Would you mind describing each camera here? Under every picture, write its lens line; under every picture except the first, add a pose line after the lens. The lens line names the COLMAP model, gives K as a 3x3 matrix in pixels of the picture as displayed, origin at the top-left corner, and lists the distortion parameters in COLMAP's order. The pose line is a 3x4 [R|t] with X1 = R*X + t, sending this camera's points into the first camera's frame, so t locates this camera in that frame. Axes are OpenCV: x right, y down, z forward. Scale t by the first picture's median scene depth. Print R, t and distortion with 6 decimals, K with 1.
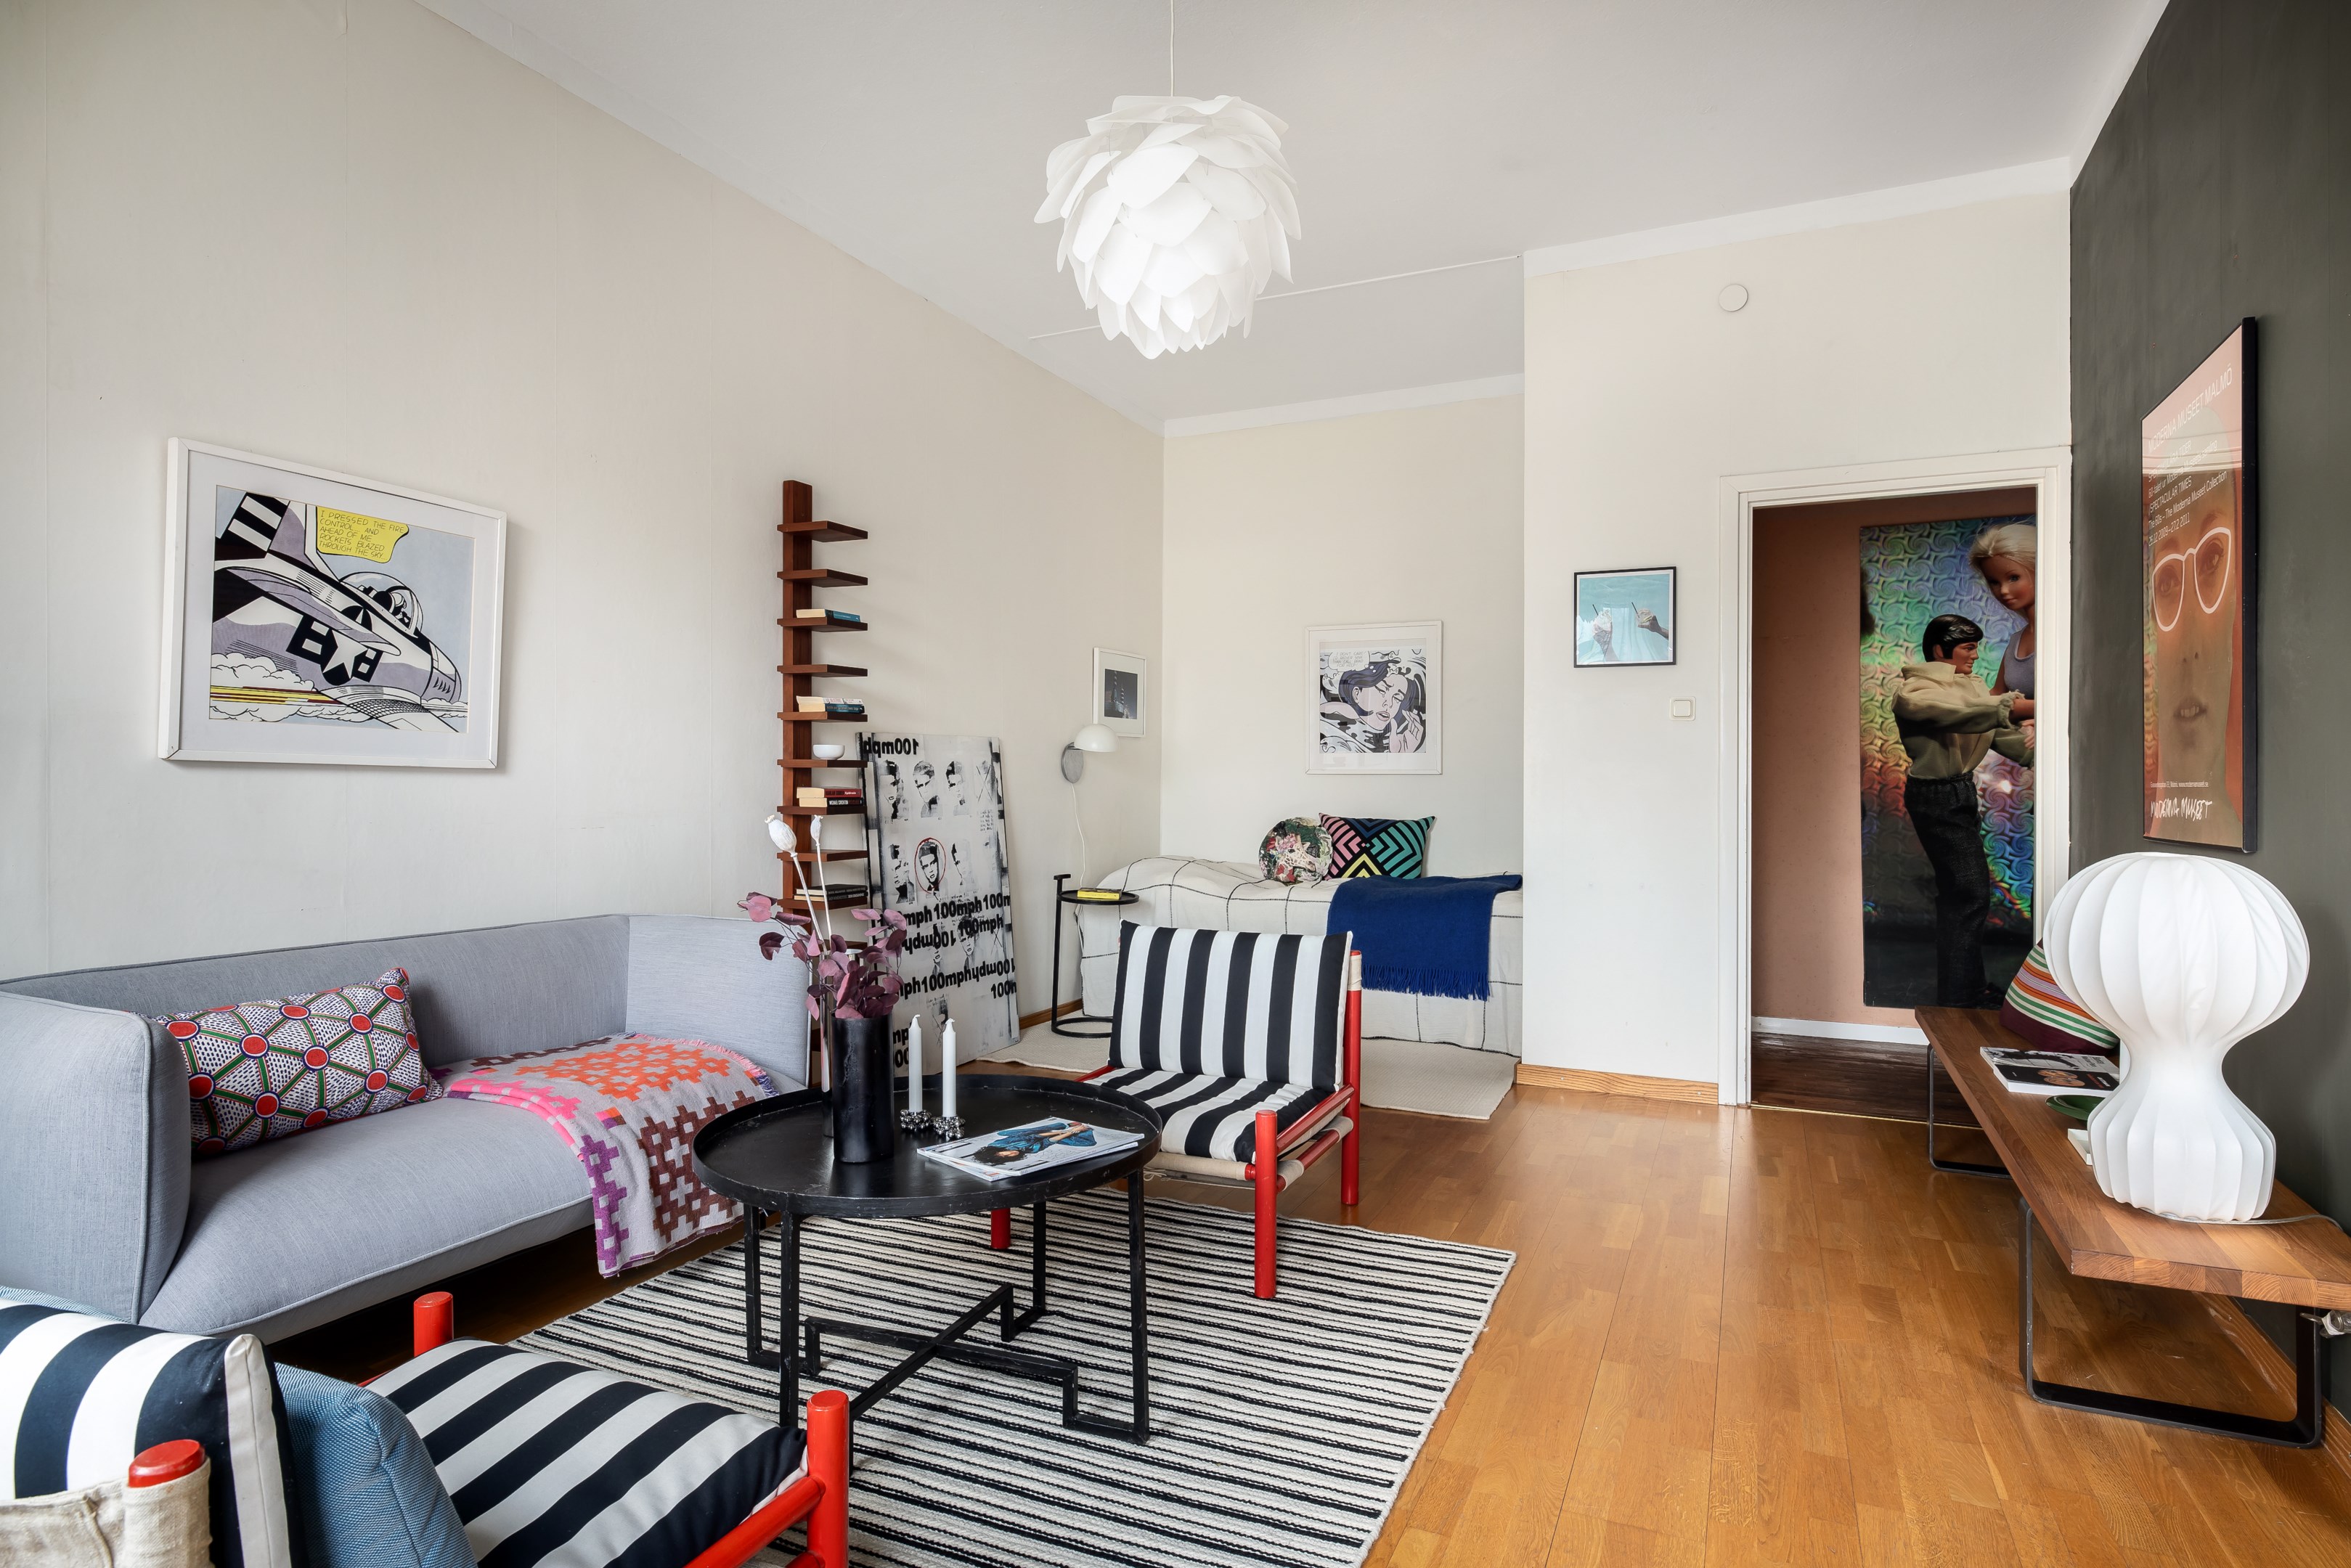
lens RADIAL K [[1267.3, 0, 1175.5], [0, 1267.3, 784.0], [0, 0, 1]] dist [-0.001272, -0.000898]
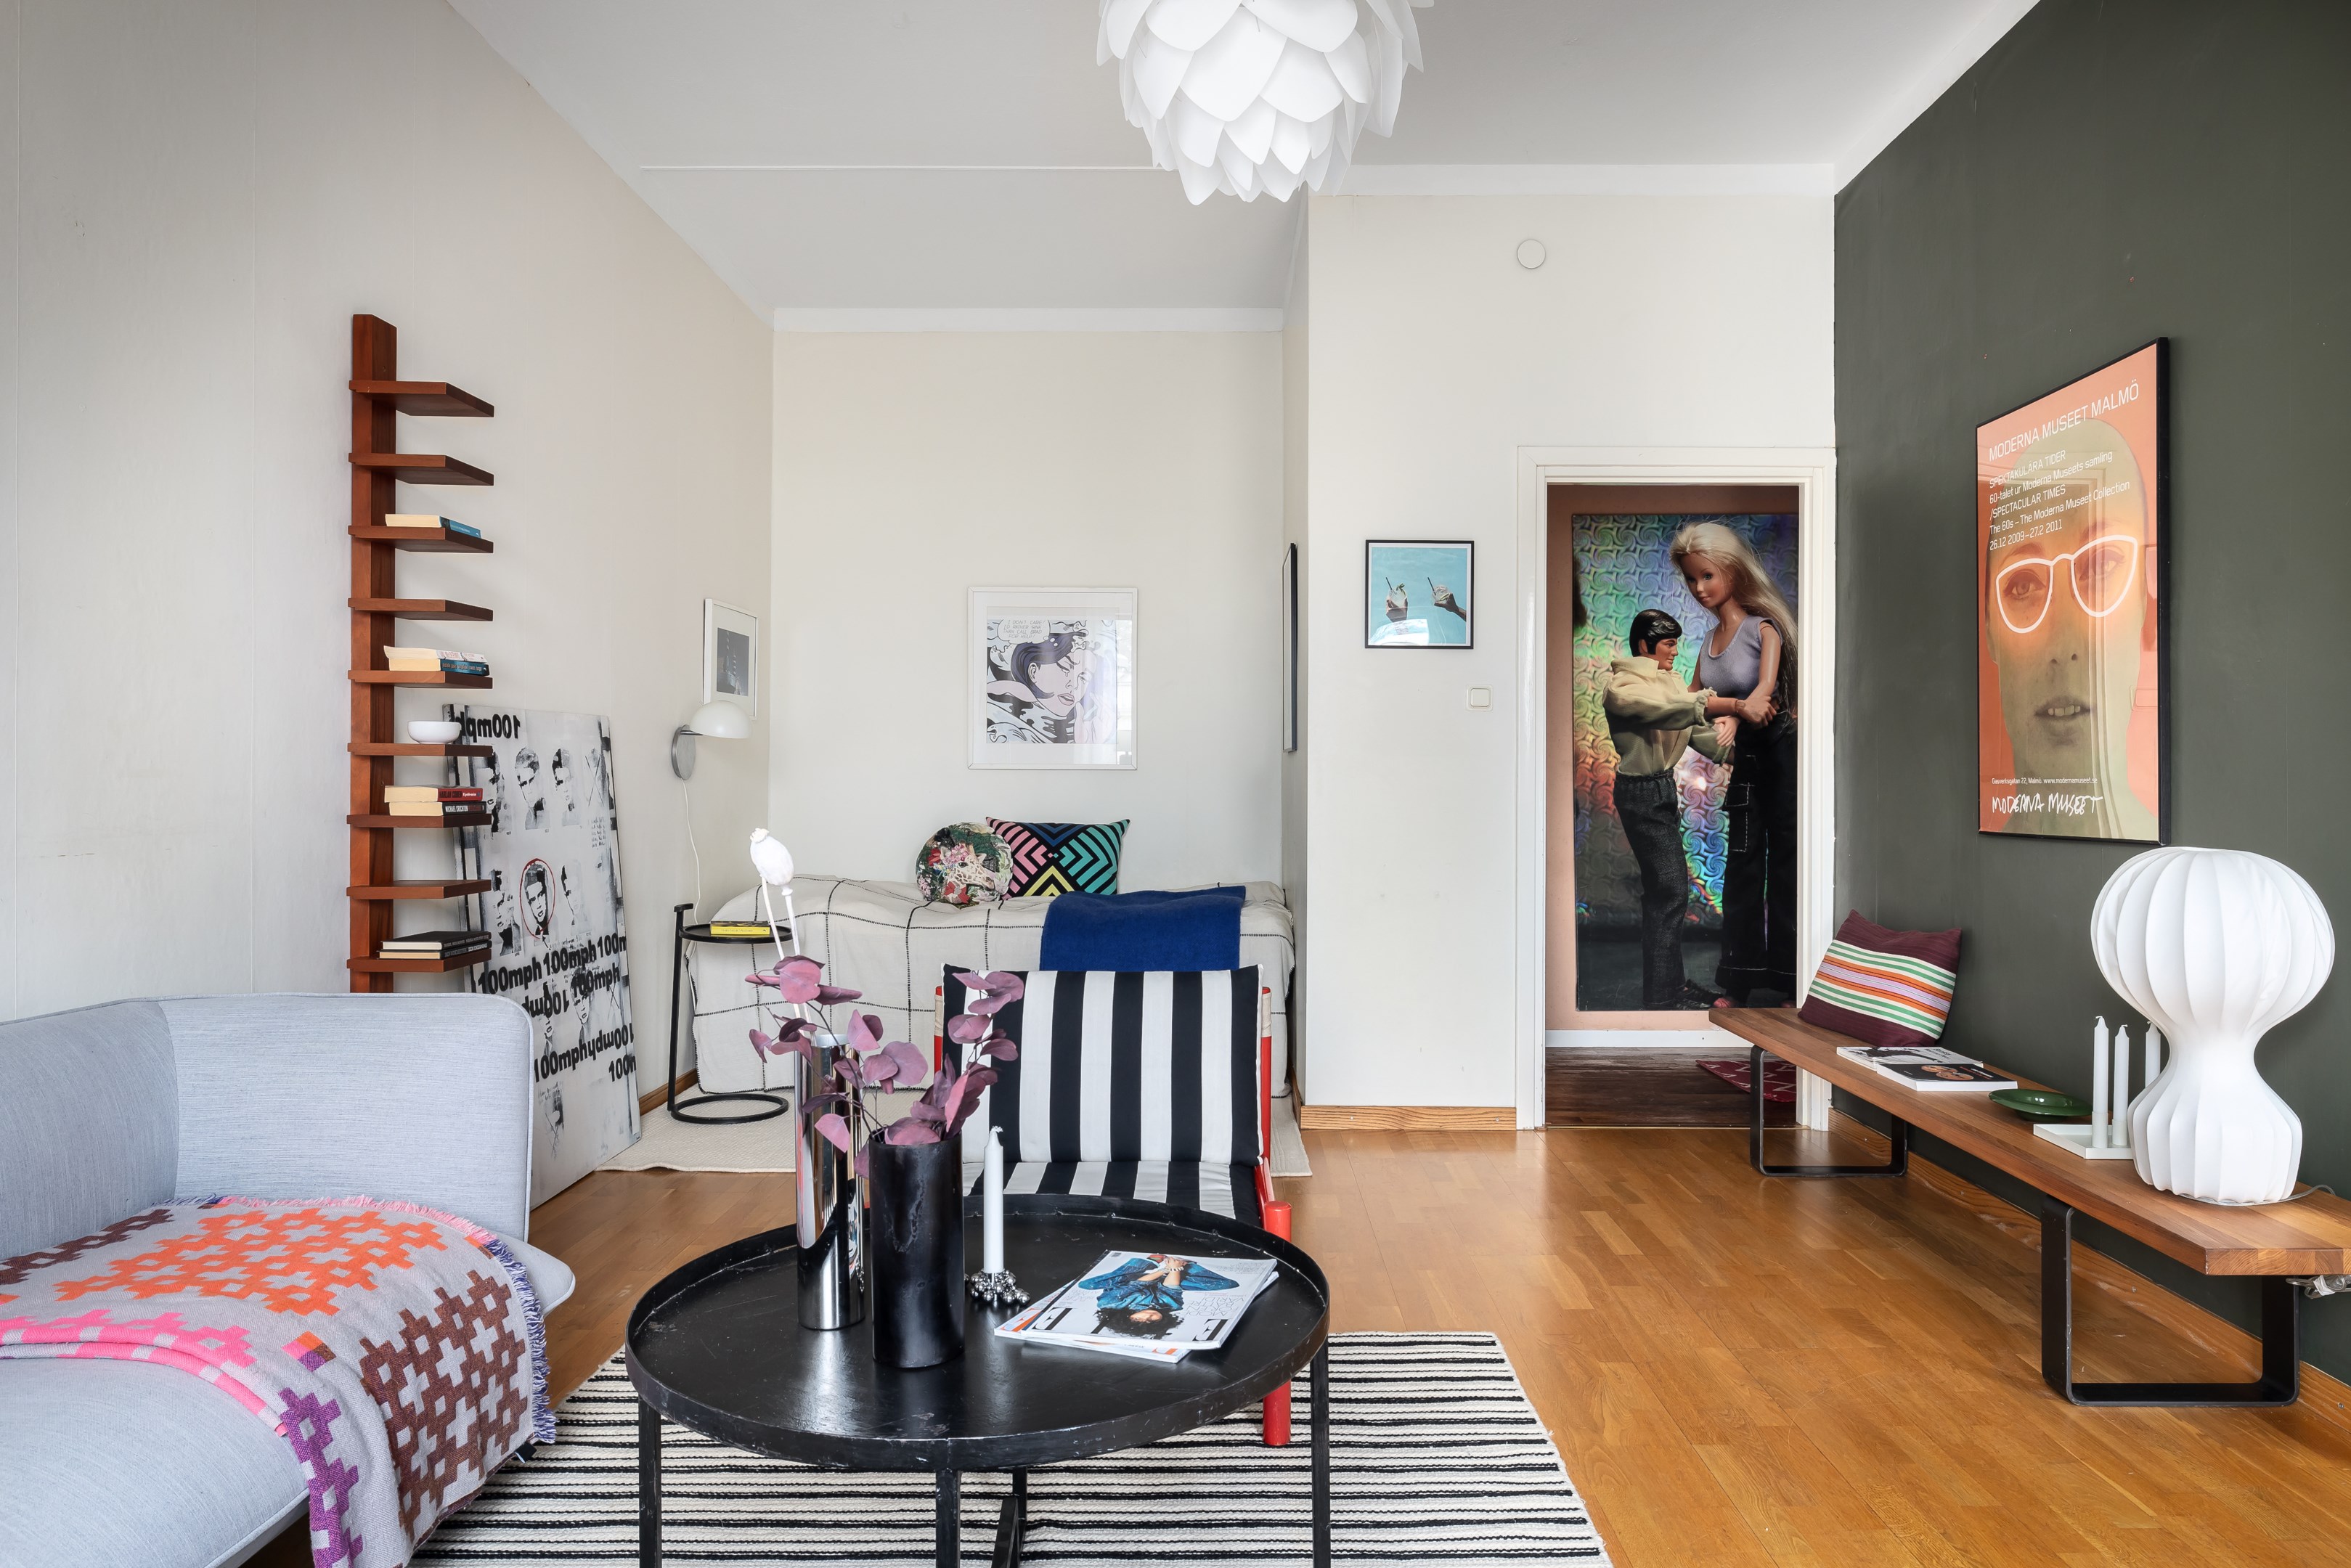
lens RADIAL K [[1463.2, 0, 1221.5], [0, 1463.2, 781.2], [0, 0, 1]] dist [-0.005416, 0.001528]
pose [[0.907198, -0.000227, 0.420703, -0.184886], [0.000412, 1.000000, -0.000350, 0.000478], [-0.420703, 0.000491, 0.907198, 0.112619]]
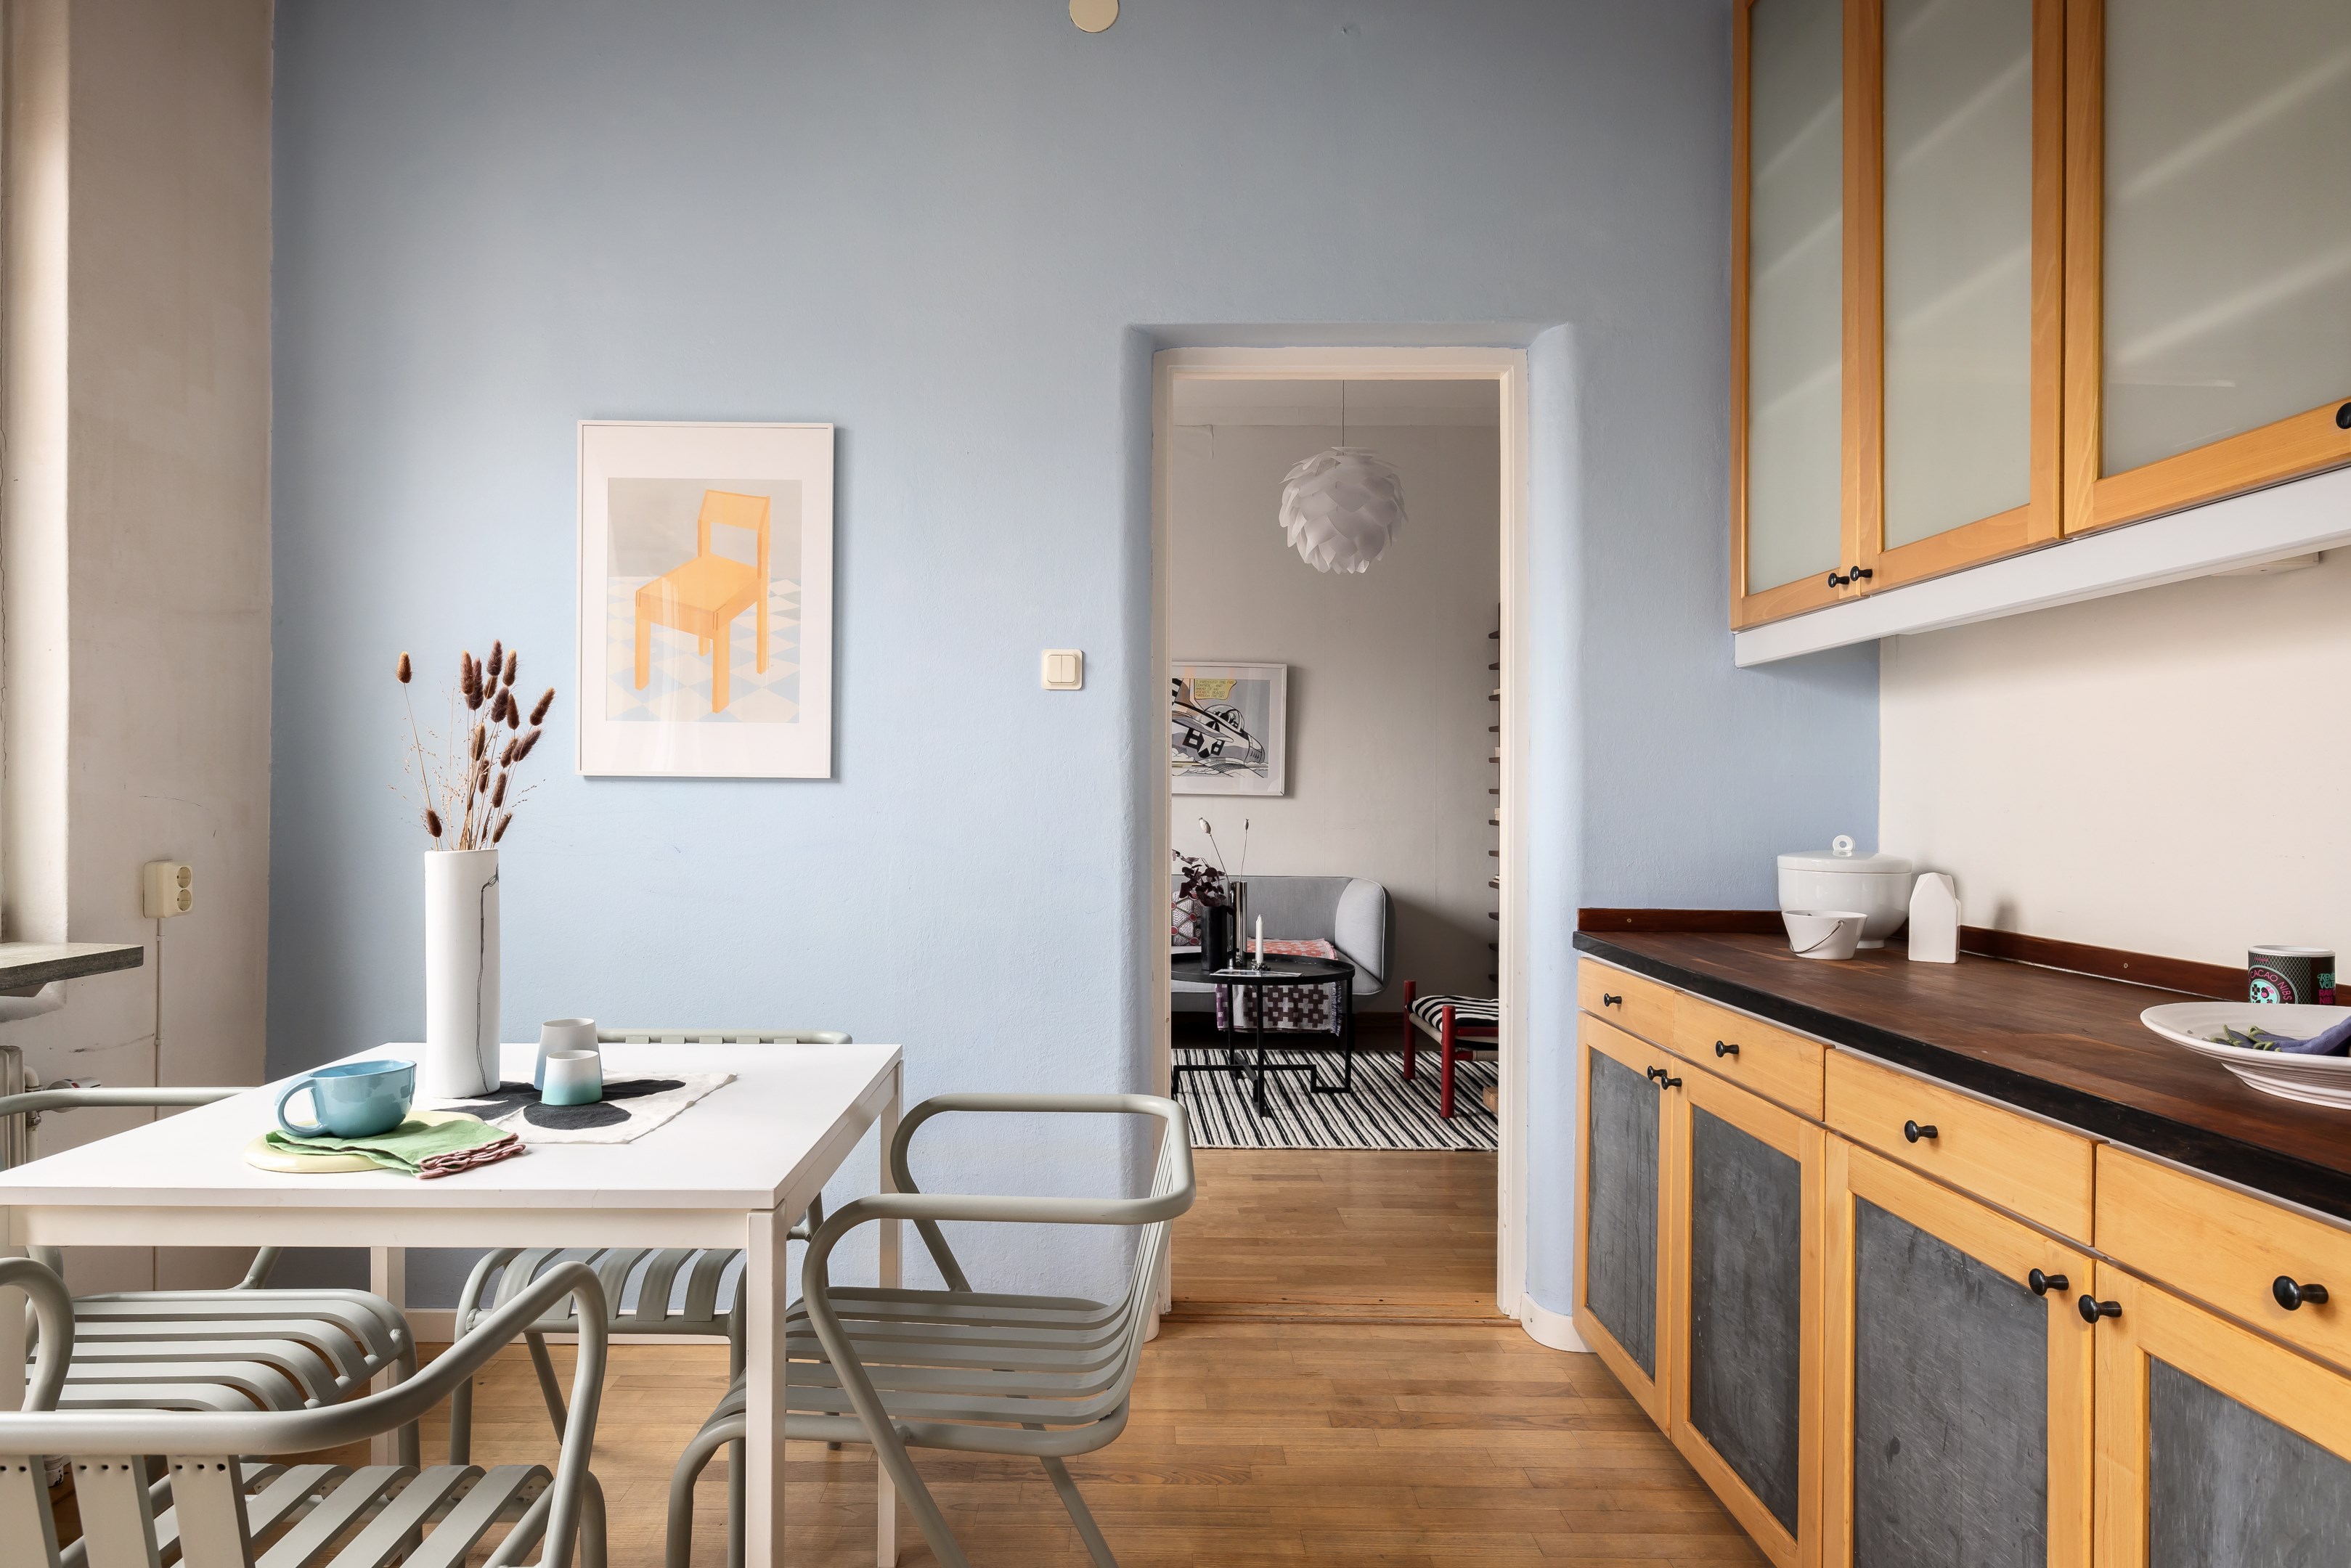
lens RADIAL K [[1418.5, 0, 1167.1], [0, 1418.5, 798.1], [0, 0, 1]] dist [-0.001615, 0.000693]
pose [[0.403769, -0.000400, -0.914861, 0.898776], [-0.006325, 0.999975, -0.003229, -0.000307], [0.914839, 0.007090, 0.403756, -0.029617]]
